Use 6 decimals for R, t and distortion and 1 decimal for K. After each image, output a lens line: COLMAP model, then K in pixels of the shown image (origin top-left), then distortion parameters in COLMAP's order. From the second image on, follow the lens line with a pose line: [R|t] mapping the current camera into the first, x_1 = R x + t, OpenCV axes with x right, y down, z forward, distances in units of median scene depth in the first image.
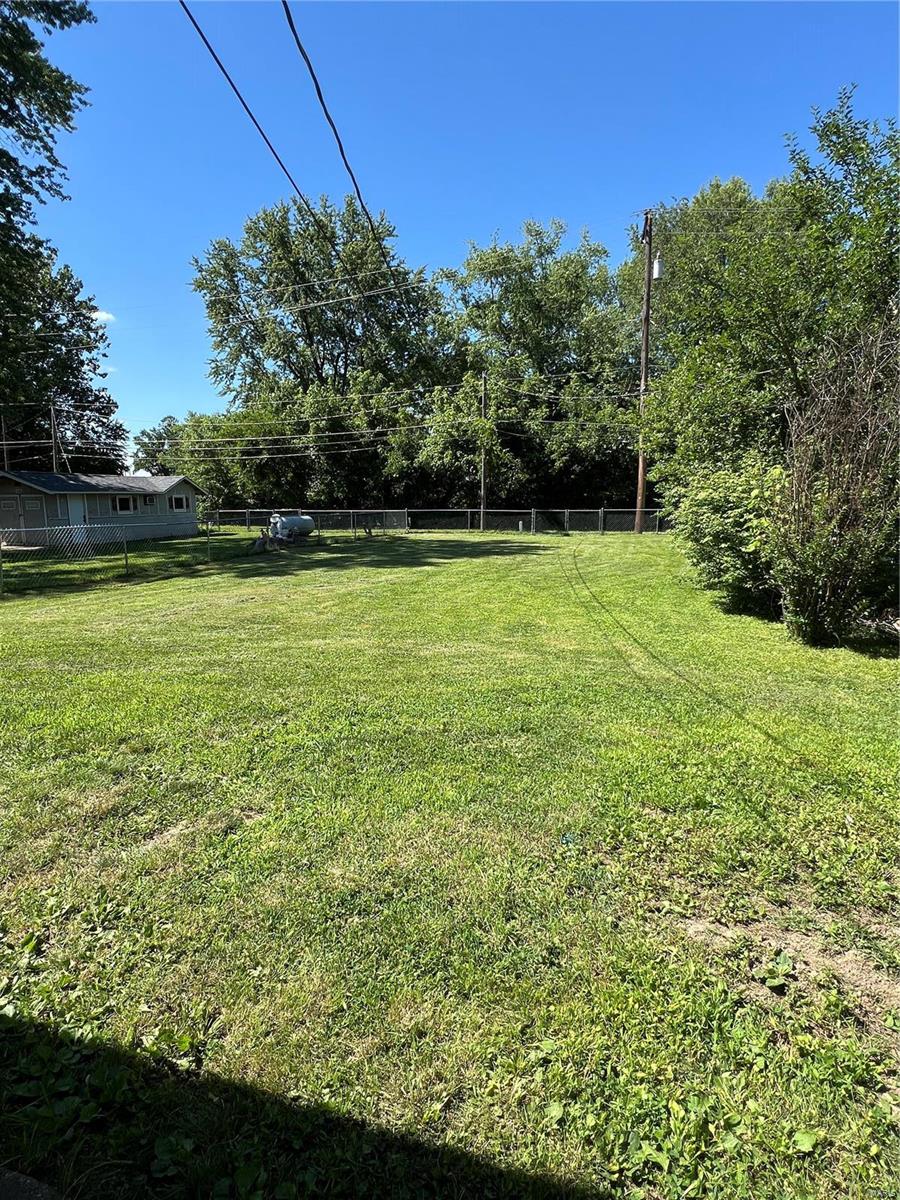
lens RADIAL K [[637.8, 0, 457.0], [0, 637.8, 606.4], [0, 0, 1]] dist [0.000016, 0.000443]
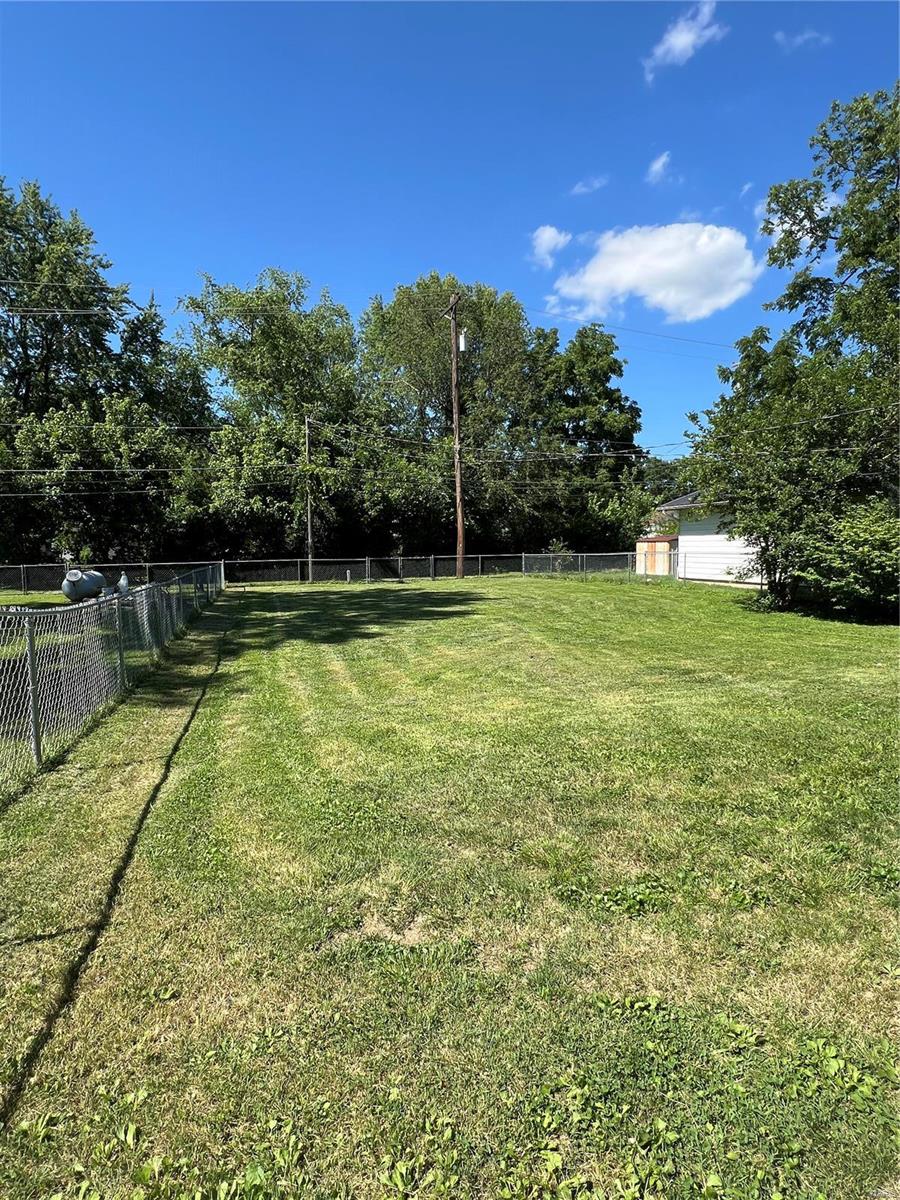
lens RADIAL K [[637.8, 0, 457.0], [0, 637.8, 606.4], [0, 0, 1]] dist [0.000016, 0.000443]
pose [[0.820758, -0.063596, 0.567725, -0.305317], [0.108418, 0.993064, -0.045497, -0.016122], [-0.560894, 0.098894, 0.821960, 0.108804]]
